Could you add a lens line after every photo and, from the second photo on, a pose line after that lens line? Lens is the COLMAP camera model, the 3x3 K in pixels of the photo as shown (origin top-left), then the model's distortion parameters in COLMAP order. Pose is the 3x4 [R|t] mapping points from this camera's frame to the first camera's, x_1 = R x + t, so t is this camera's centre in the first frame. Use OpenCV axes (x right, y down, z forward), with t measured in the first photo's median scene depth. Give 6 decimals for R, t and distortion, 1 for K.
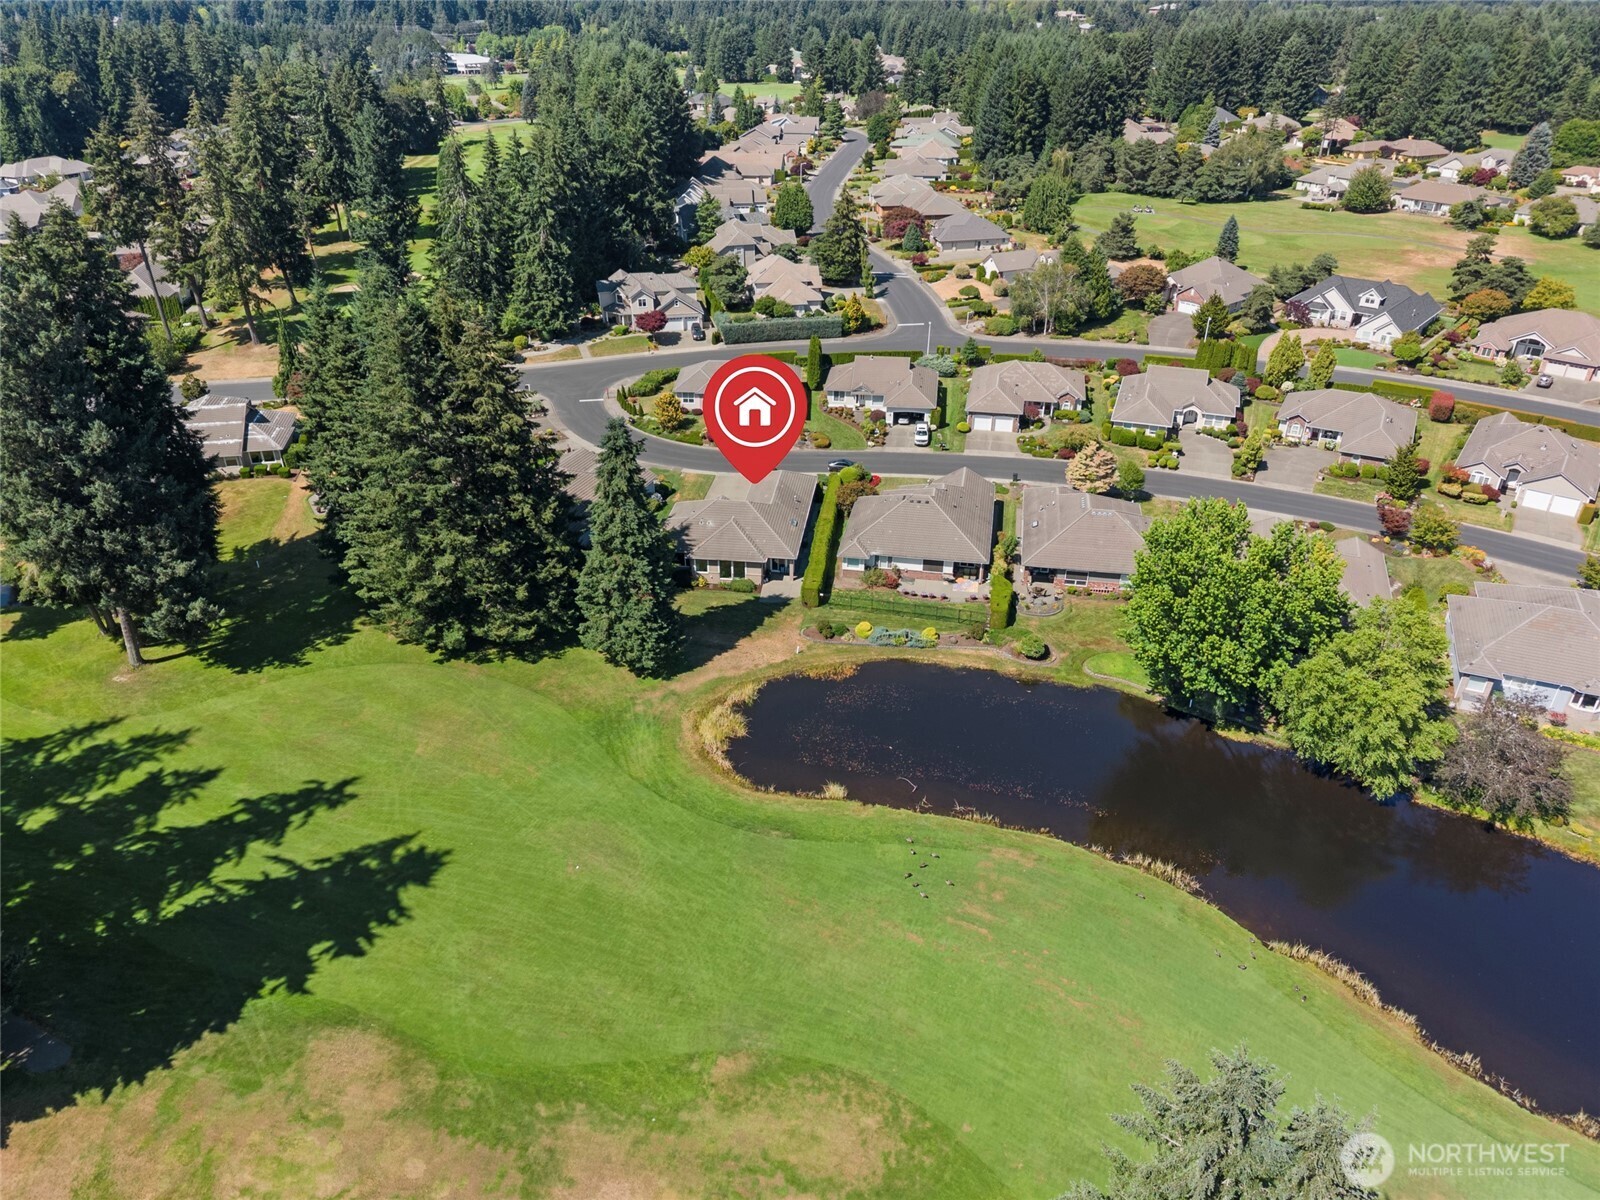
lens RADIAL K [[1087.4, 0, 794.6], [0, 1087.4, 598.7], [0, 0, 1]] dist [0.173277, -0.375148]
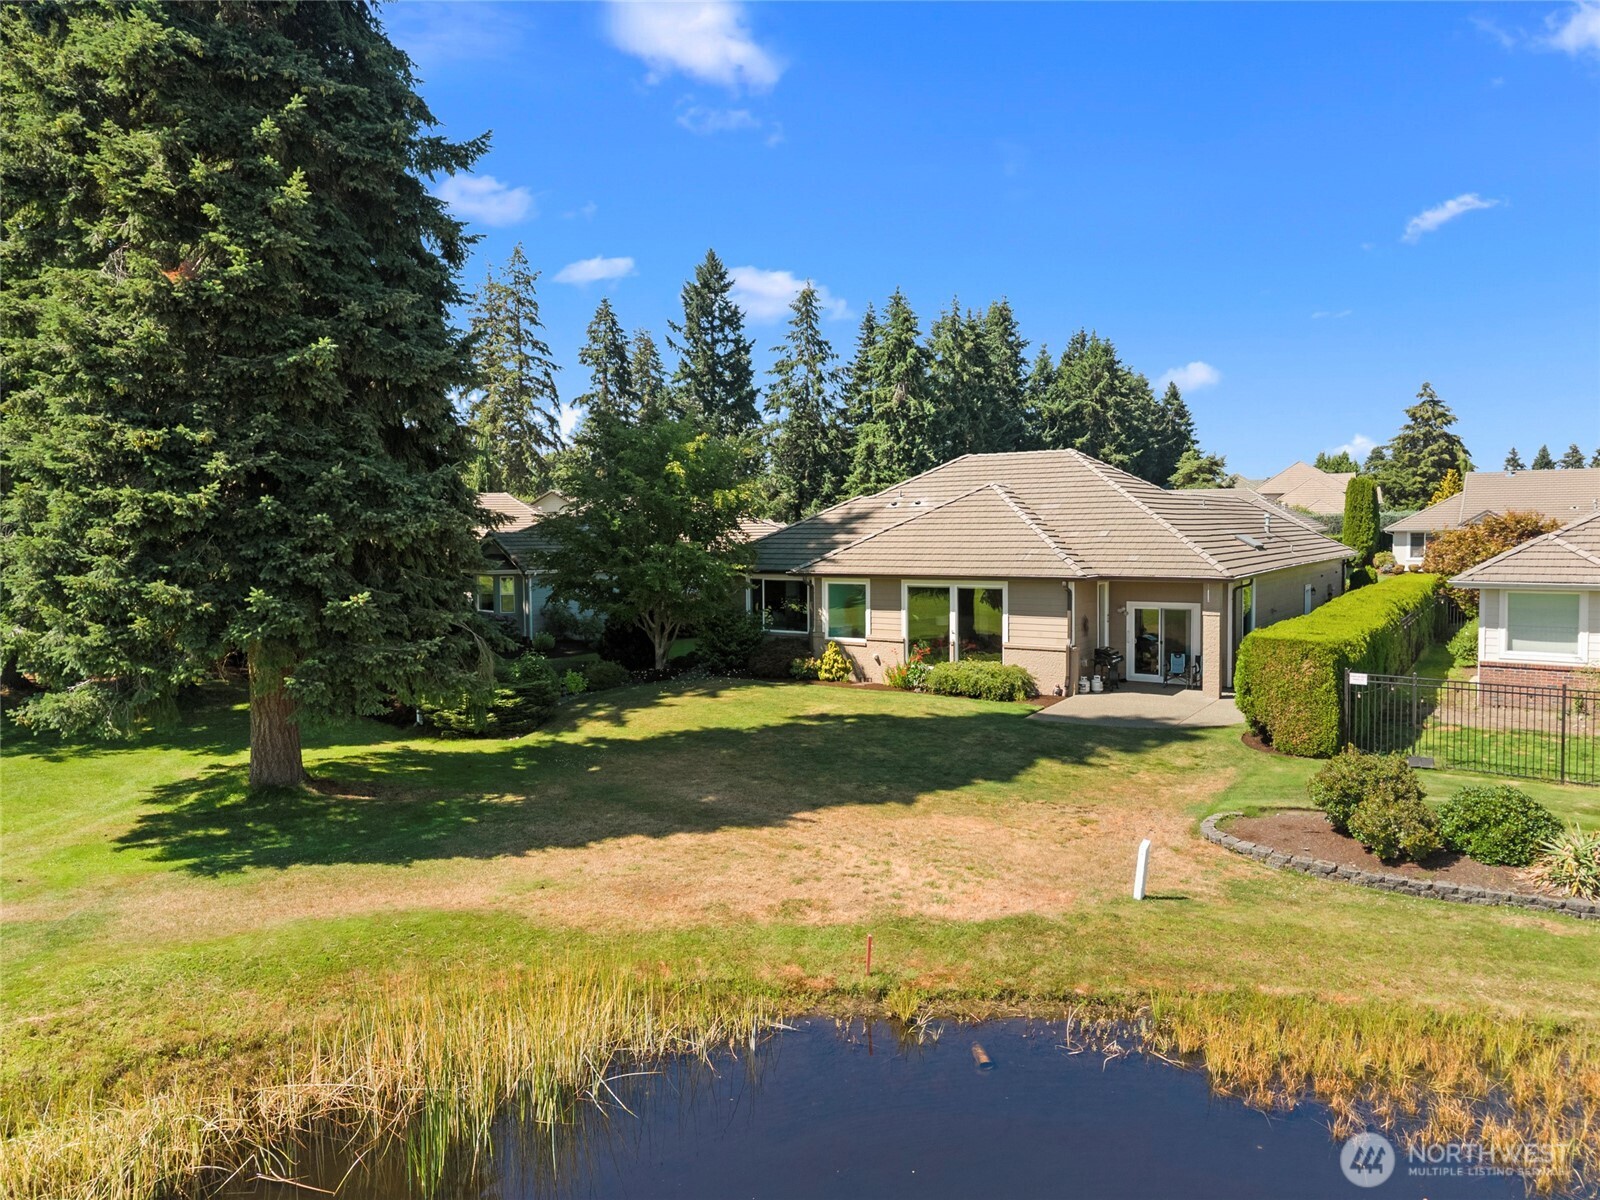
lens RADIAL K [[1087.4, 0, 794.6], [0, 1087.4, 598.7], [0, 0, 1]] dist [0.173277, -0.375148]
pose [[0.891518, 0.023280, -0.452386, 0.014579], [-0.218346, 0.897089, -0.384131, 0.045667], [0.396888, 0.441236, 0.804854, 0.495964]]
